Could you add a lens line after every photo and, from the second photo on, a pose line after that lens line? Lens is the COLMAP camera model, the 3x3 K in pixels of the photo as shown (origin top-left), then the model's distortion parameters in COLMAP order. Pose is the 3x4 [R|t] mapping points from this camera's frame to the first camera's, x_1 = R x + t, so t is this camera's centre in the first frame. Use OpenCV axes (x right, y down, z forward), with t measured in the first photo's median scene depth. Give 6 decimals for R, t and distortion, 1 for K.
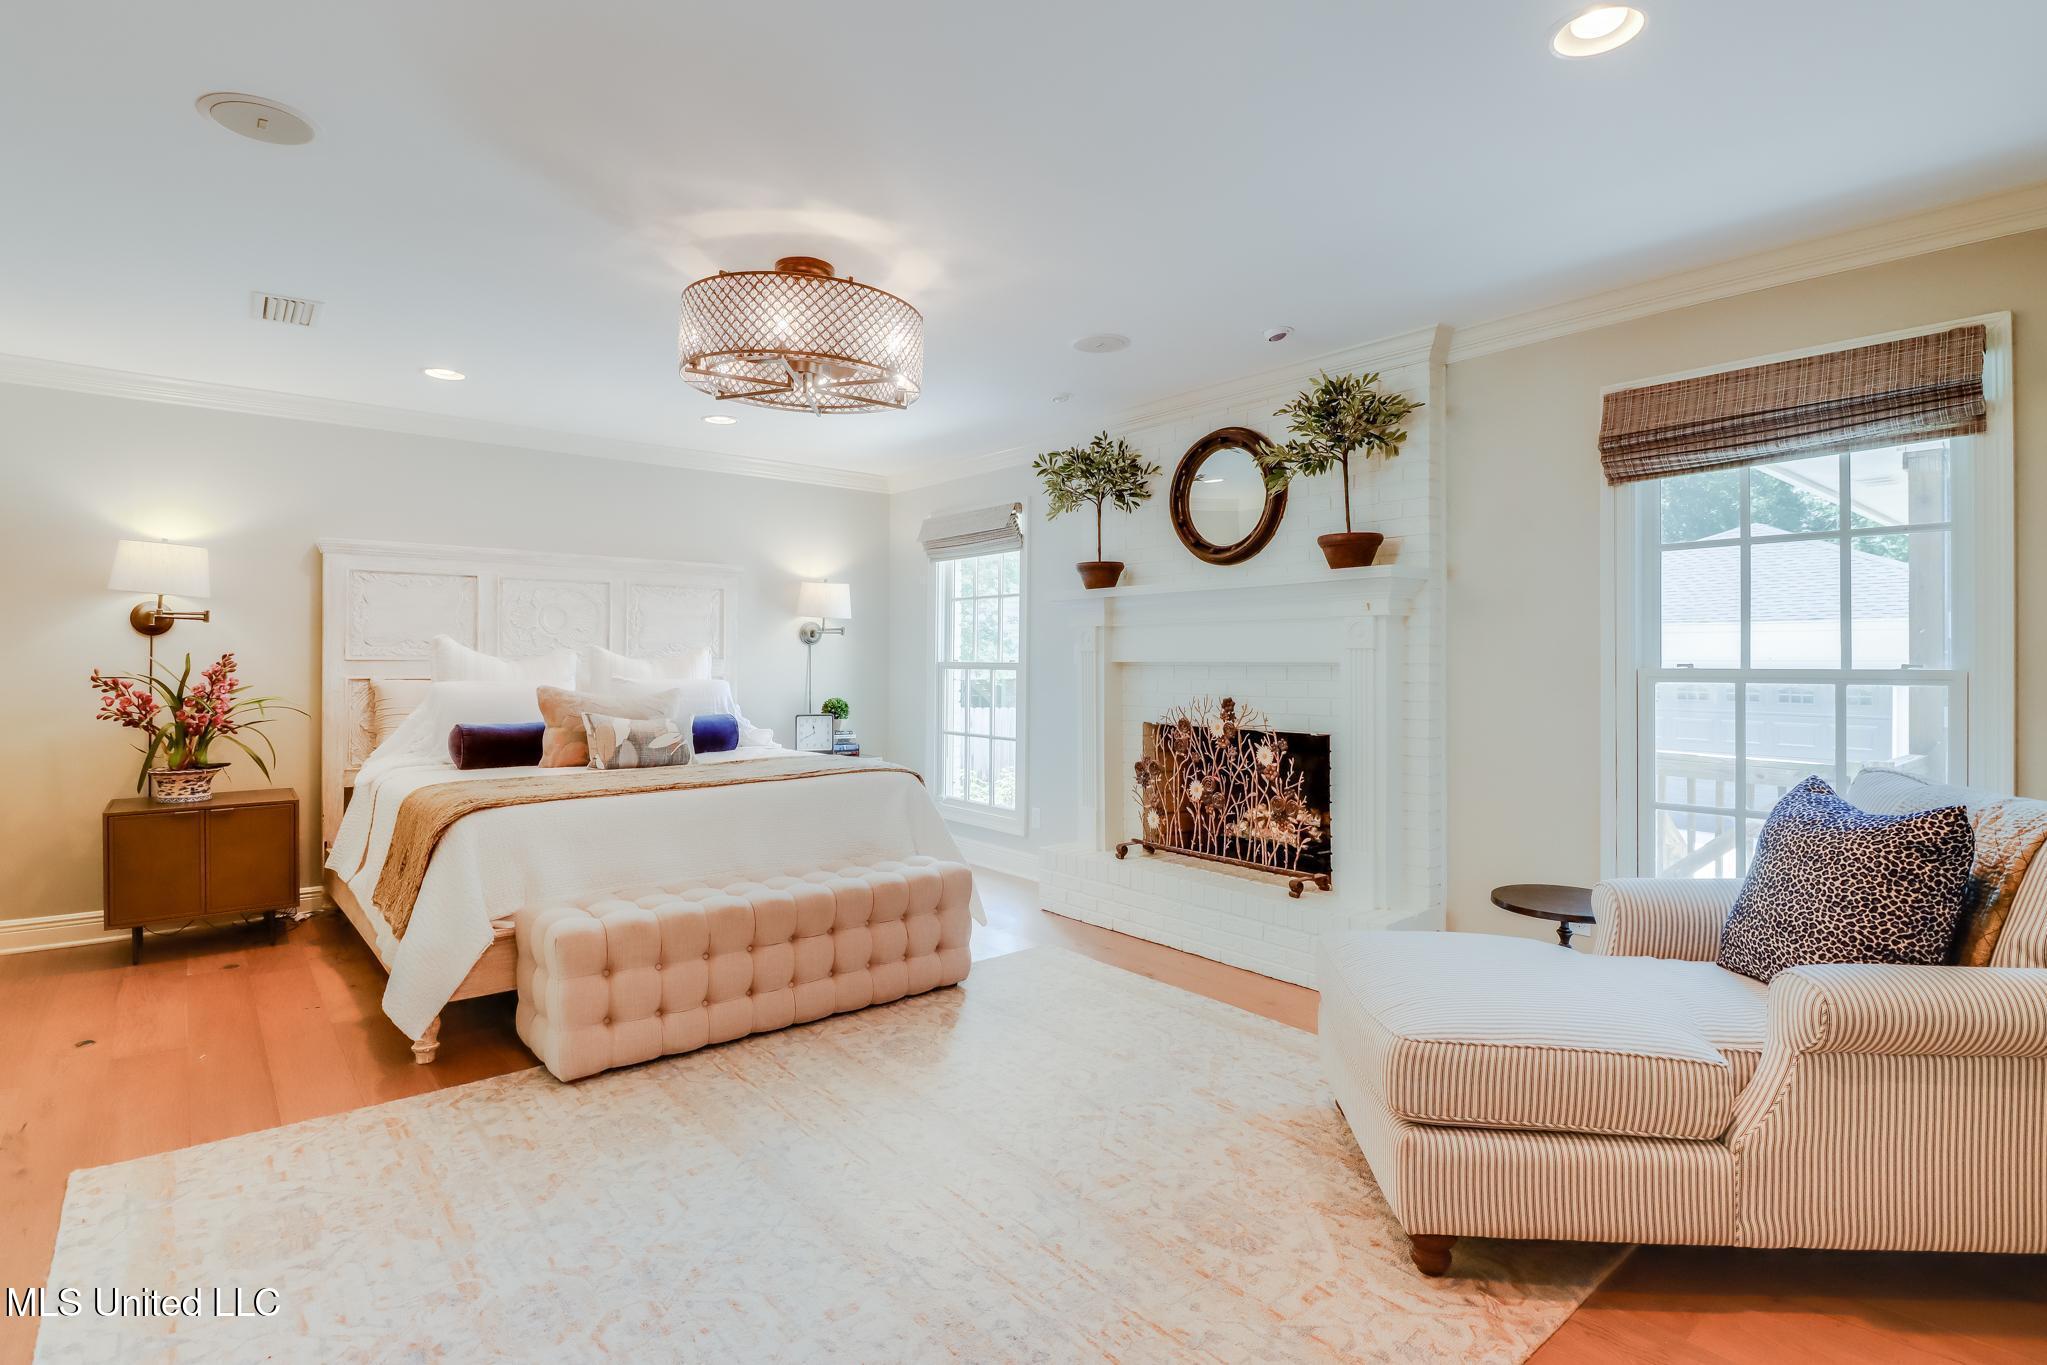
lens RADIAL K [[985.5, 0, 1025.9], [0, 985.5, 655.3], [0, 0, 1]] dist [-0.017332, -0.000107]
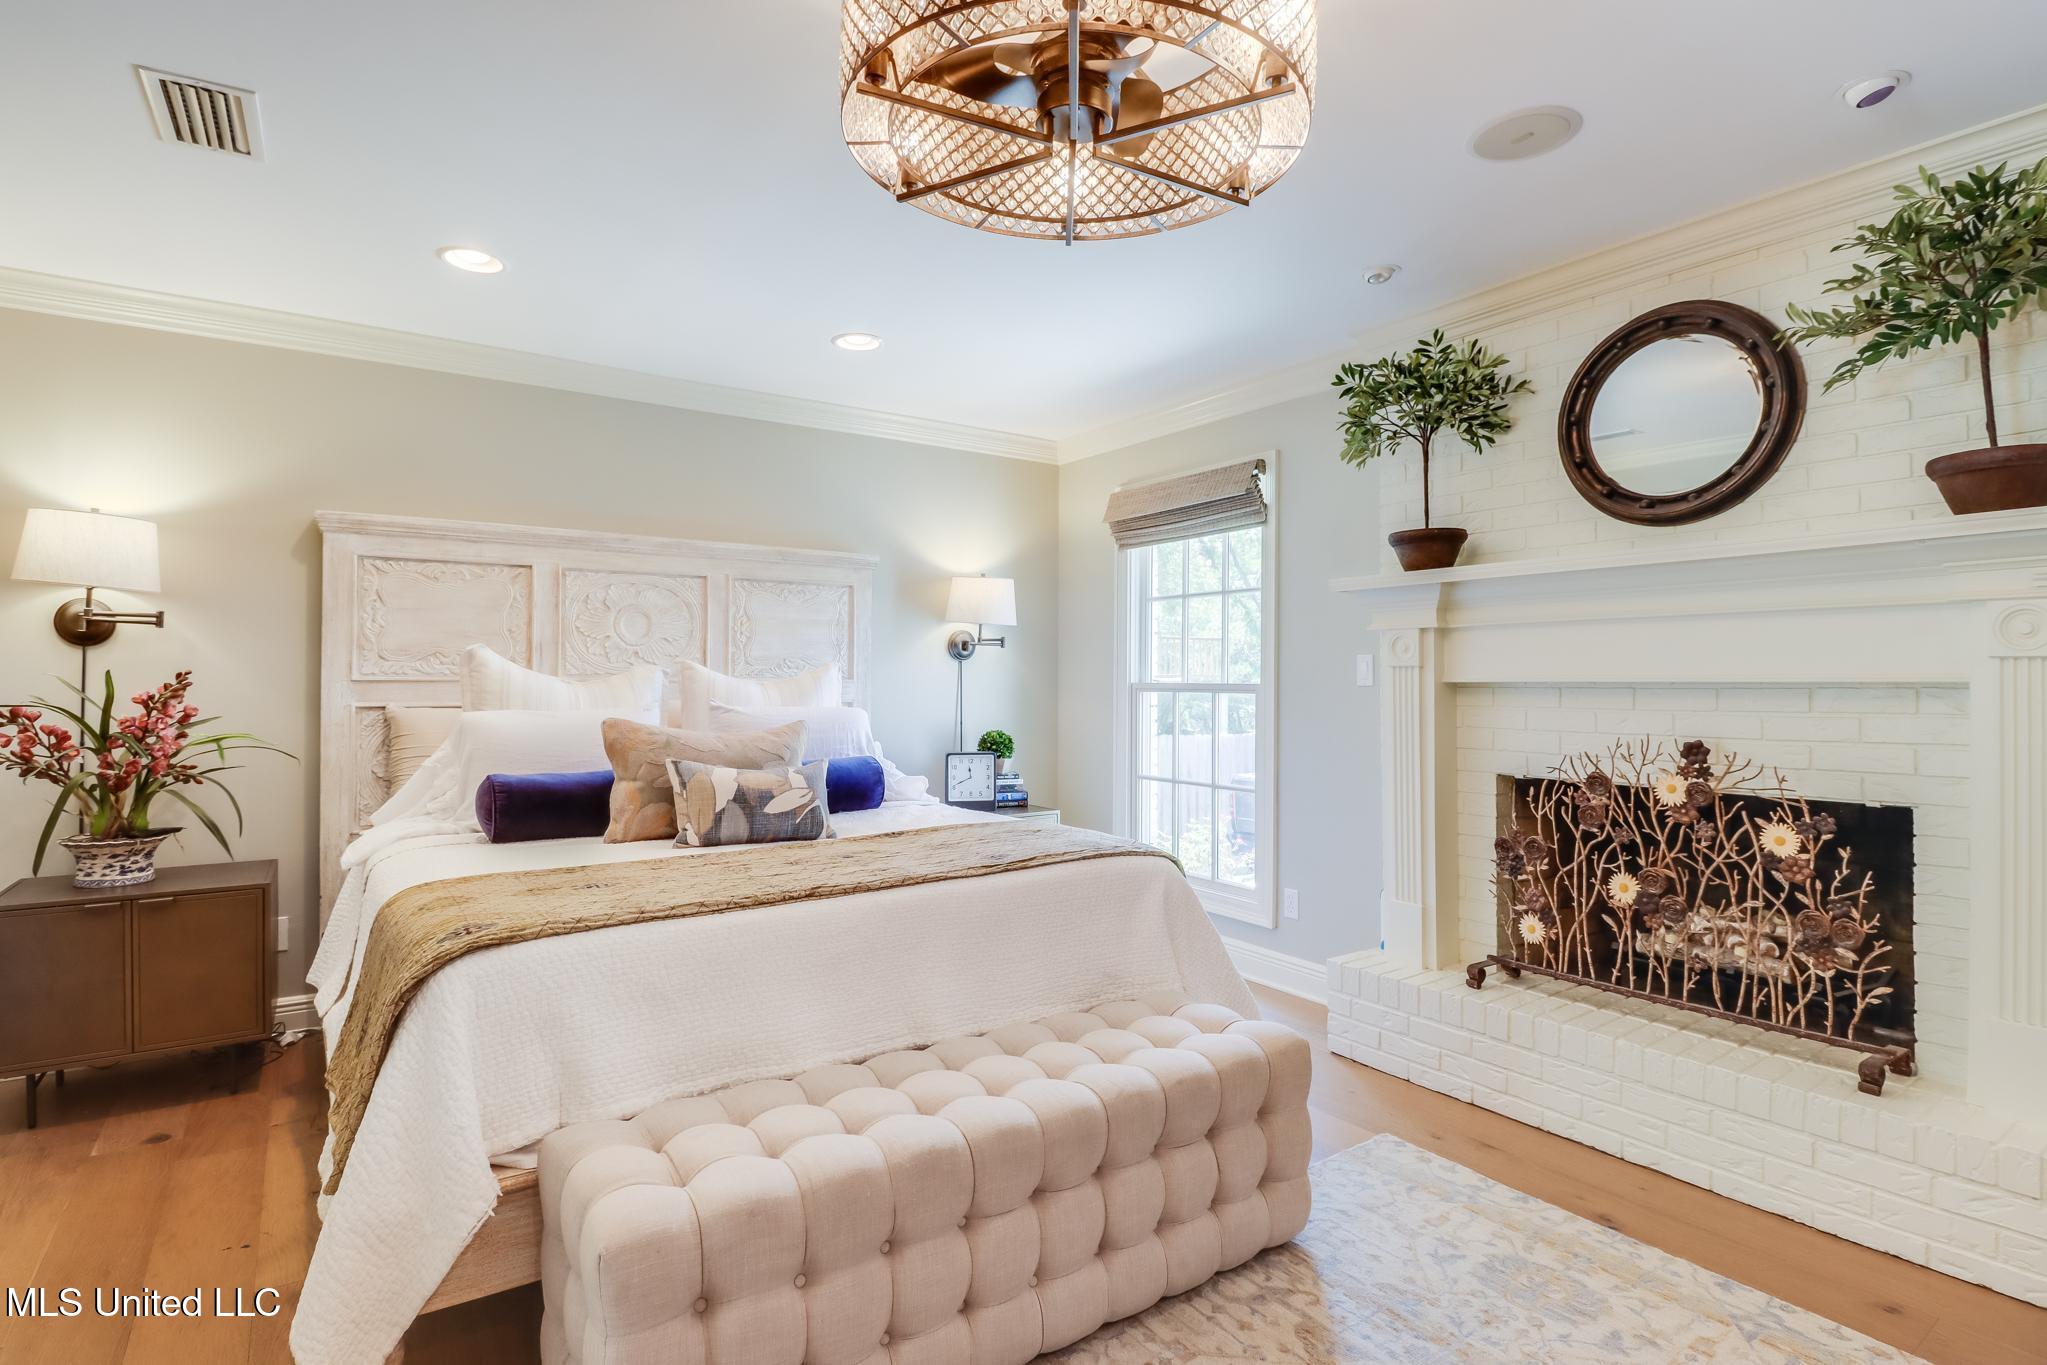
lens RADIAL K [[978.6, 0, 1015.3], [0, 978.6, 668.1], [0, 0, 1]] dist [-0.017142, -0.000468]
pose [[0.995538, -0.002114, -0.094341, -0.153232], [0.001332, 0.999964, -0.008348, 0.002654], [0.094356, 0.008185, 0.995505, 0.360605]]
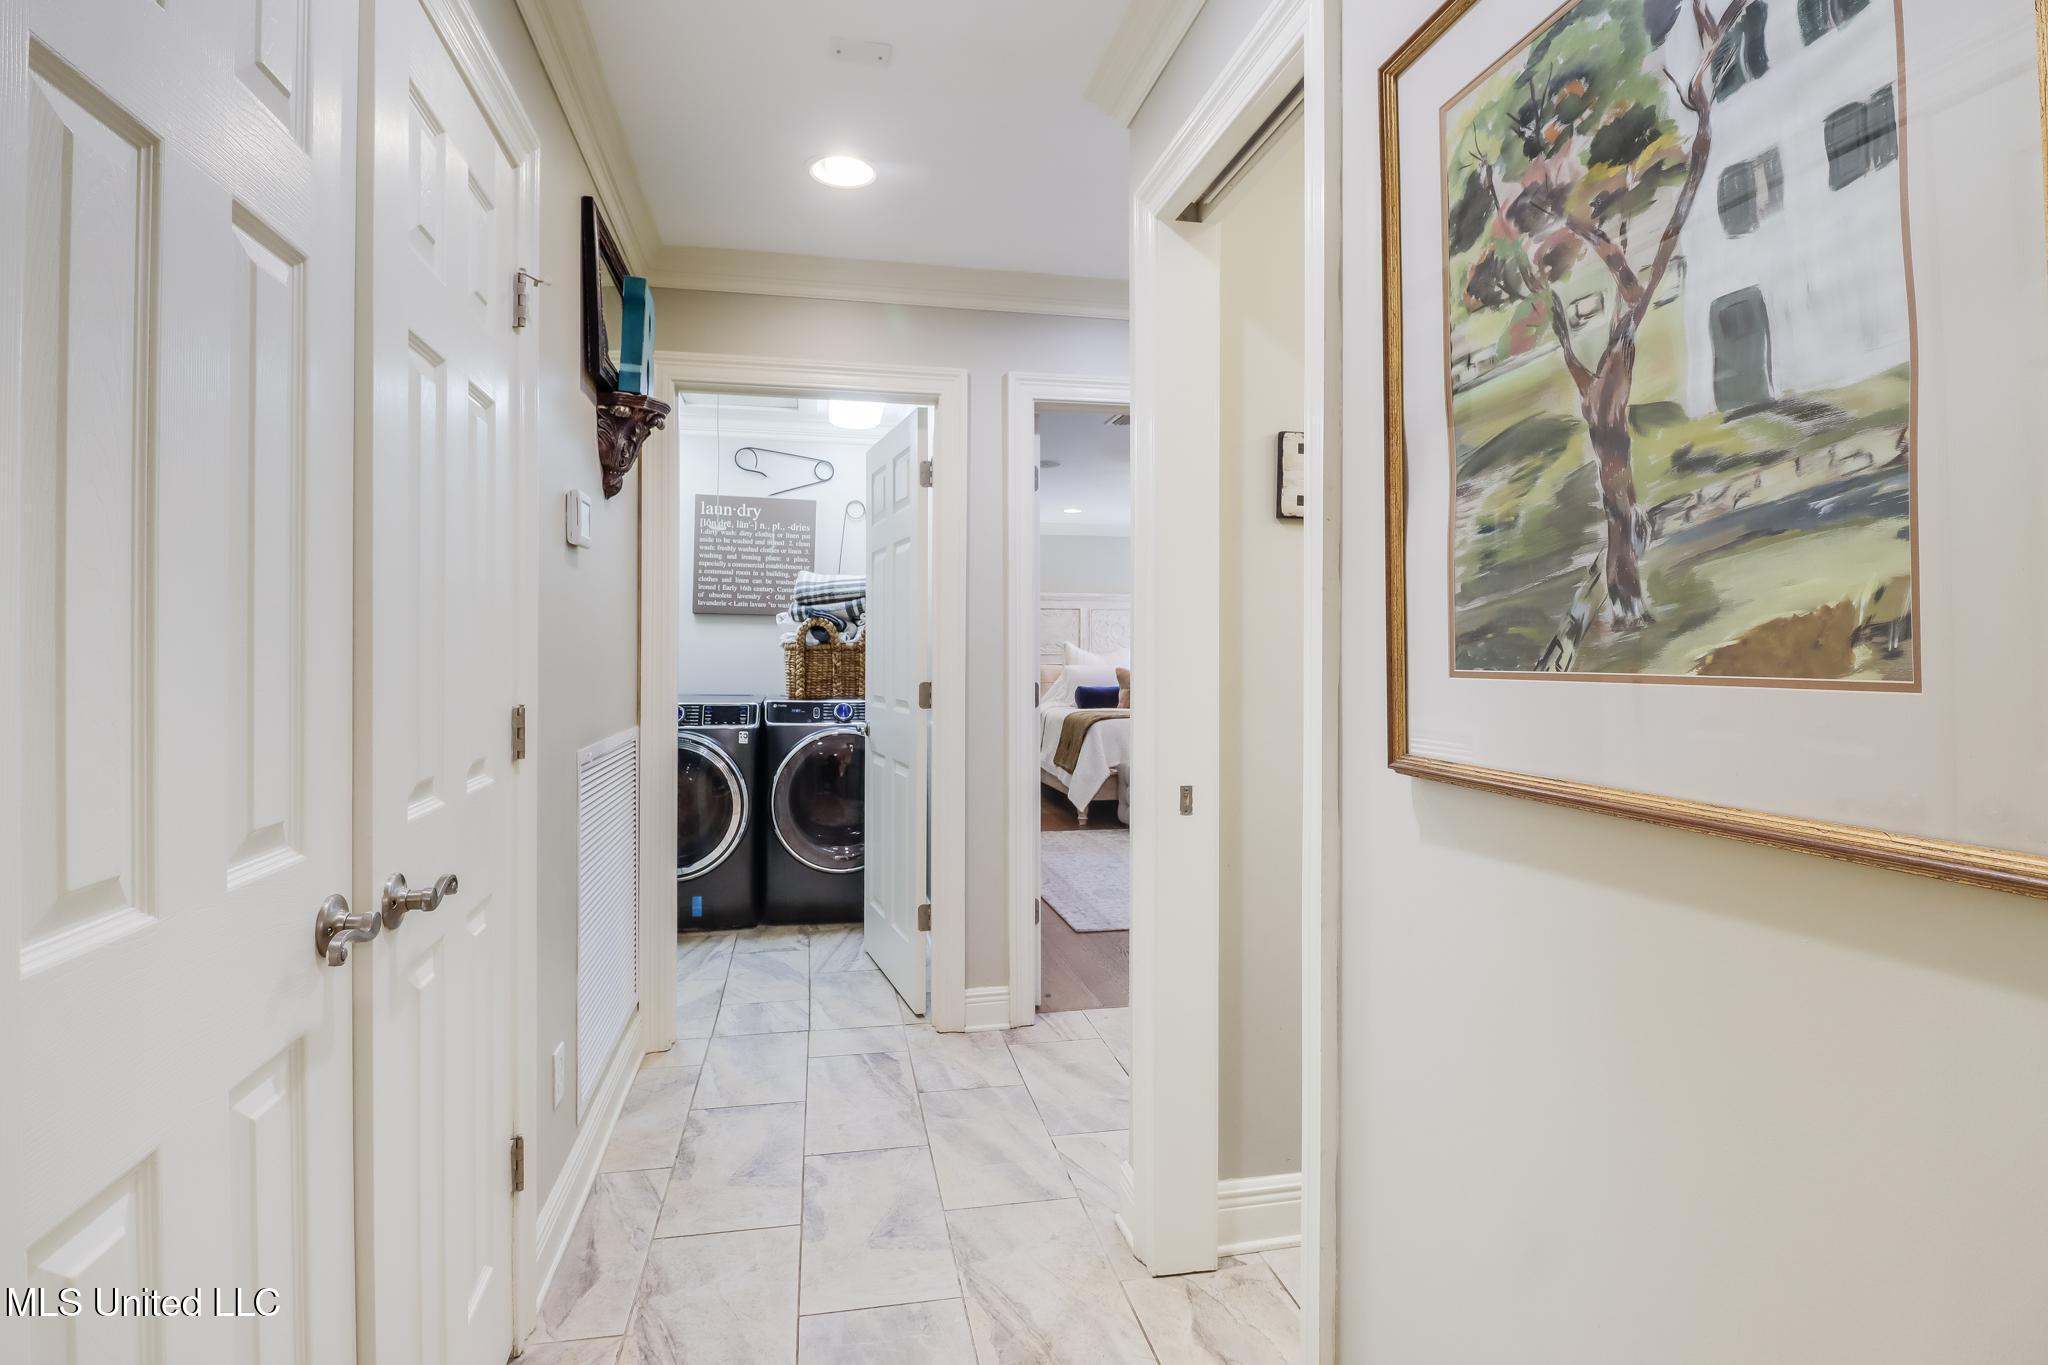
lens RADIAL K [[981.1, 0, 1008.9], [0, 981.1, 656.5], [0, 0, 1]] dist [-0.011913, -0.001384]
pose [[0.873247, 0.003367, -0.487266, 0.266448], [-0.000638, 0.999983, 0.005767, -0.001591], [0.487277, -0.004725, 0.873235, -0.805774]]
